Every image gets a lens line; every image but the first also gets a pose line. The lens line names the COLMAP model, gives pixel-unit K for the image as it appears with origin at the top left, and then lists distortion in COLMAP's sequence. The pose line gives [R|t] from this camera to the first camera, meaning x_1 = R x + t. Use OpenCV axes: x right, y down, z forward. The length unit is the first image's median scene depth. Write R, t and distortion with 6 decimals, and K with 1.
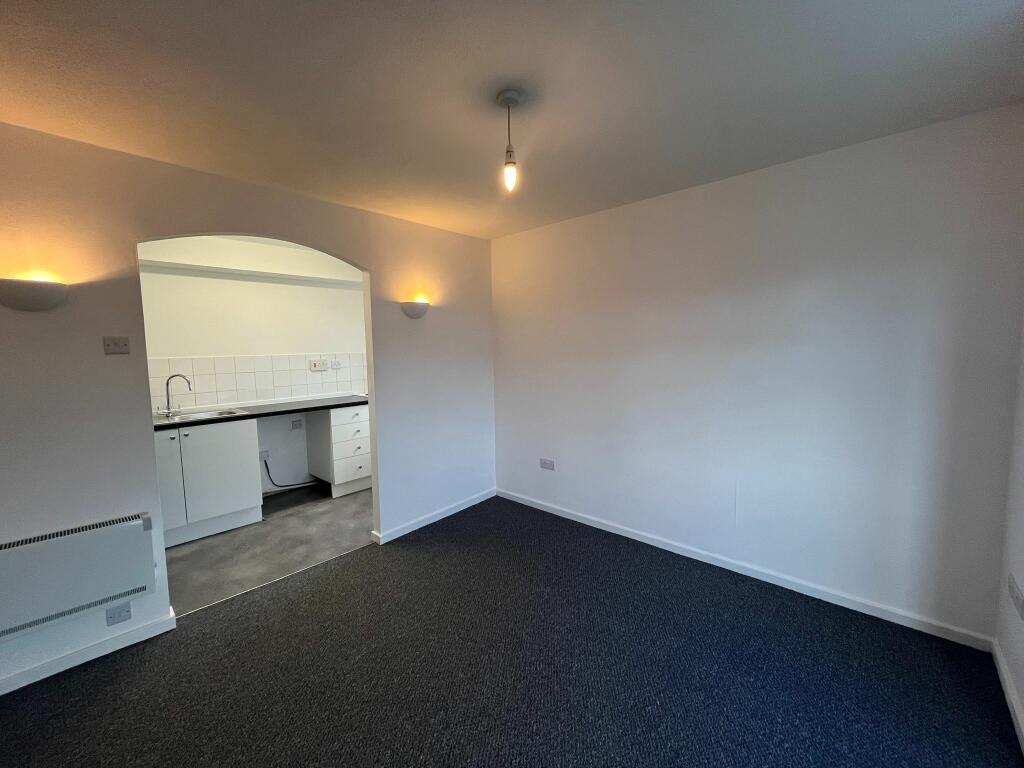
lens RADIAL K [[416.5, 0, 513.9], [0, 416.5, 381.5], [0, 0, 1]] dist [-0.000904, -0.000167]
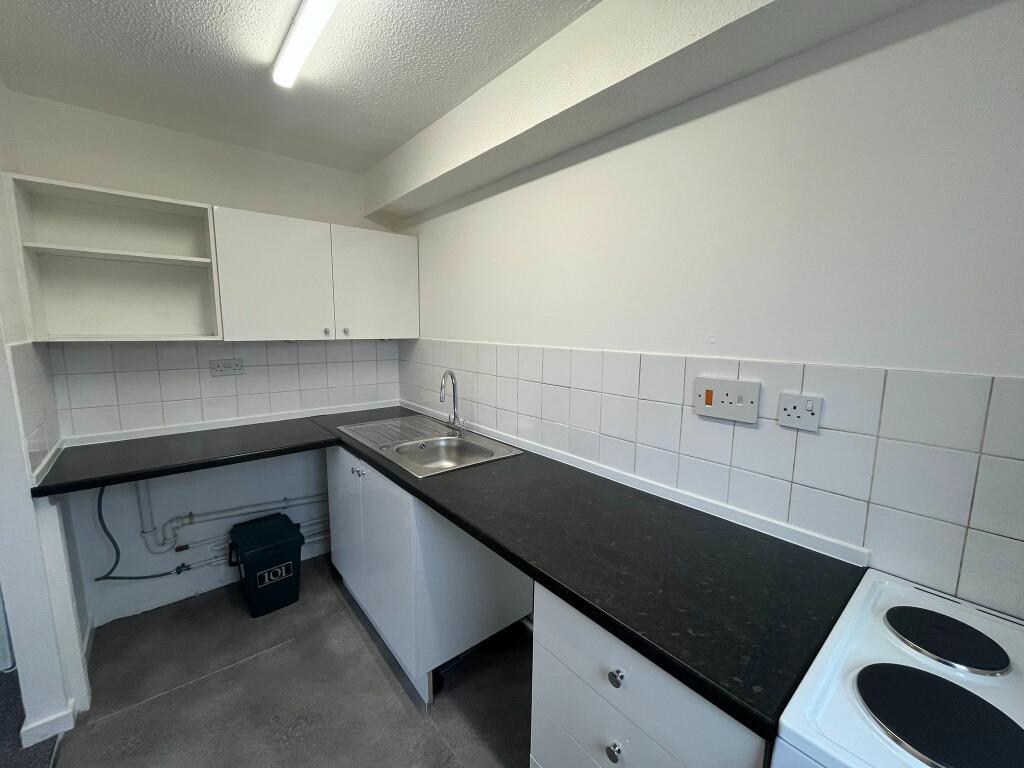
lens RADIAL K [[416.5, 0, 513.9], [0, 416.5, 381.5], [0, 0, 1]] dist [-0.000904, -0.000167]
pose [[-0.138729, 0.151137, -0.978730, -0.215995], [-0.095028, 0.981694, 0.165064, -0.098863], [0.985761, 0.115906, -0.121827, 1.061481]]
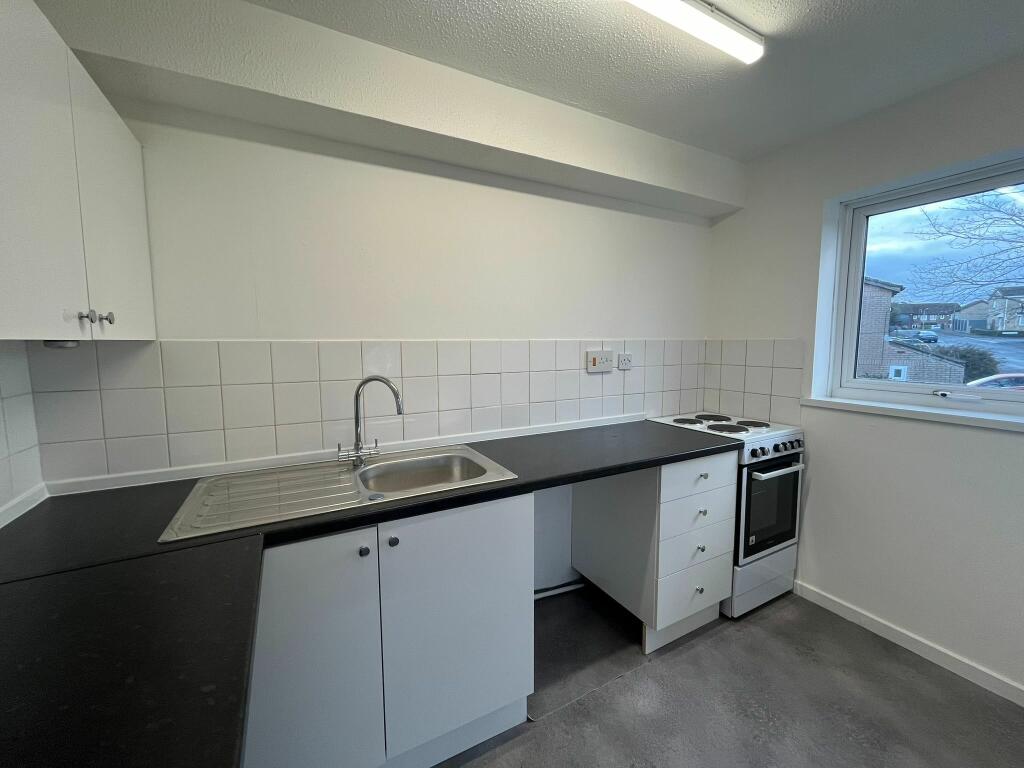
lens RADIAL K [[416.5, 0, 513.9], [0, 416.5, 381.5], [0, 0, 1]] dist [-0.000904, -0.000167]
pose [[0.943298, 0.046705, -0.328645, -0.472479], [-0.043002, 0.998903, 0.018531, -0.023445], [0.329150, -0.003348, 0.944272, 0.566891]]
